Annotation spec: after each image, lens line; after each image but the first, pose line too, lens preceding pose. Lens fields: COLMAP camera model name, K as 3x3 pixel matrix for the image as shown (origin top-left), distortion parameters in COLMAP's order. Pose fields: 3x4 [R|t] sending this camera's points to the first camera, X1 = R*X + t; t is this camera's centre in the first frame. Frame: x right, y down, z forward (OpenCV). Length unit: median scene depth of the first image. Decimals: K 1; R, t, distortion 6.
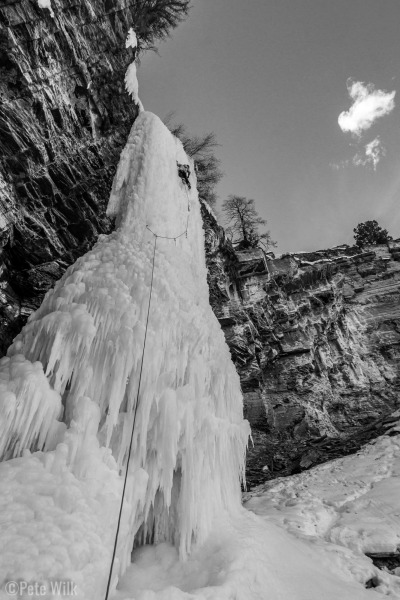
lens RADIAL K [[398.6, 0, 200.9], [0, 398.6, 299.5], [0, 0, 1]] dist [0.004627, -0.000170]
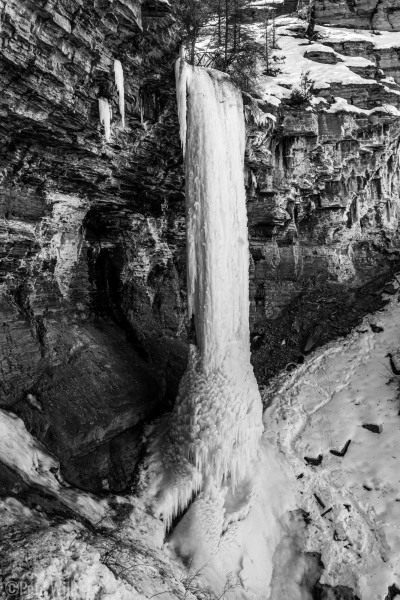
lens RADIAL K [[572.4, 0, 200.2], [0, 572.4, 299.9], [0, 0, 1]] dist [0.001716, 0.000000]
pose [[0.998252, 0.026551, -0.052808, -0.029111], [0.022722, 0.652398, 0.757536, -0.875456], [0.054565, -0.757412, 0.650654, -0.206856]]
